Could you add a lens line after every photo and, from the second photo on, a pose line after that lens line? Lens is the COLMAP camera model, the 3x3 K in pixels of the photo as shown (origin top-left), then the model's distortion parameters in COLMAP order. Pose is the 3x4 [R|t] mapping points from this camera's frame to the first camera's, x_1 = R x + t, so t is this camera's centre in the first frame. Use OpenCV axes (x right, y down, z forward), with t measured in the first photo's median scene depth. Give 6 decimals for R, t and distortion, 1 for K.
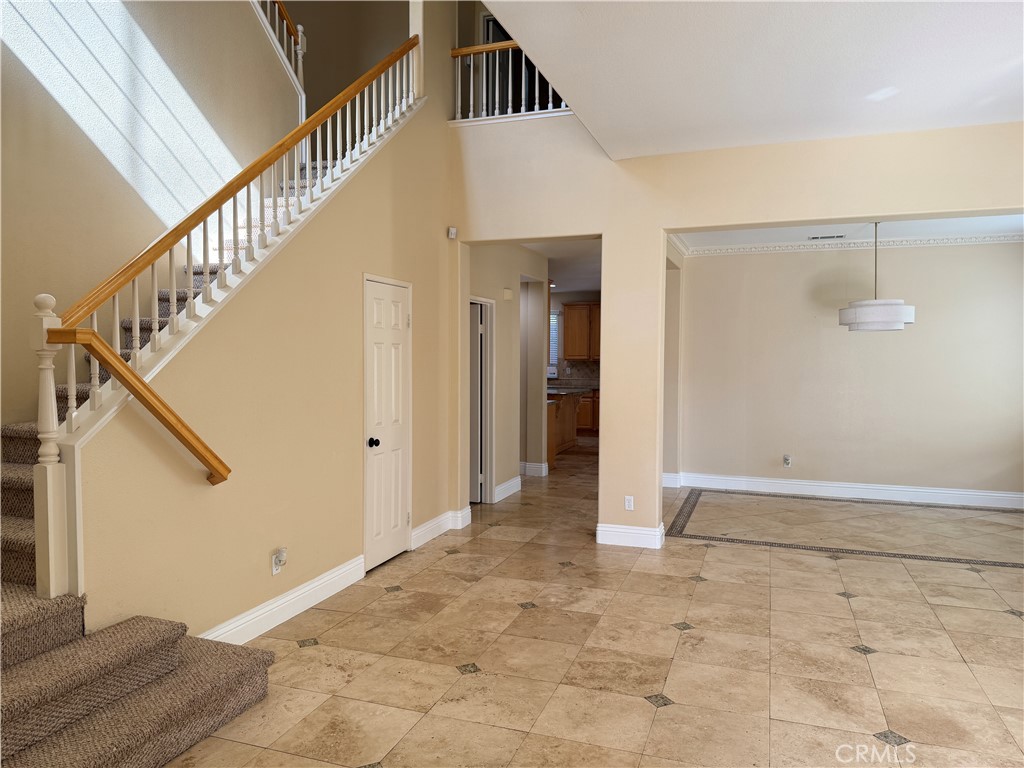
lens RADIAL K [[728.4, 0, 523.2], [0, 728.4, 374.8], [0, 0, 1]] dist [0.061215, -0.074075]
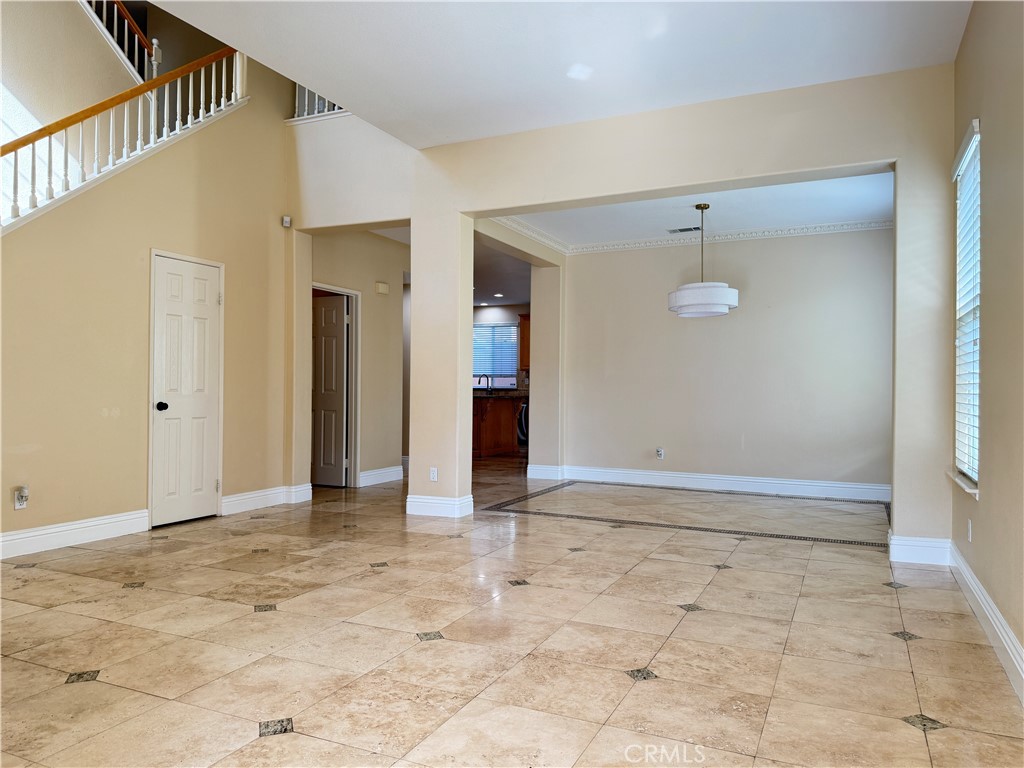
lens RADIAL K [[728.4, 0, 484.6], [0, 728.4, 365.8], [0, 0, 1]] dist [0.061215, -0.074075]
pose [[0.995335, 0.001477, -0.096470, 0.362014], [-0.006282, 0.998753, -0.049523, 0.082512], [0.096276, 0.049898, 0.994103, -0.035829]]
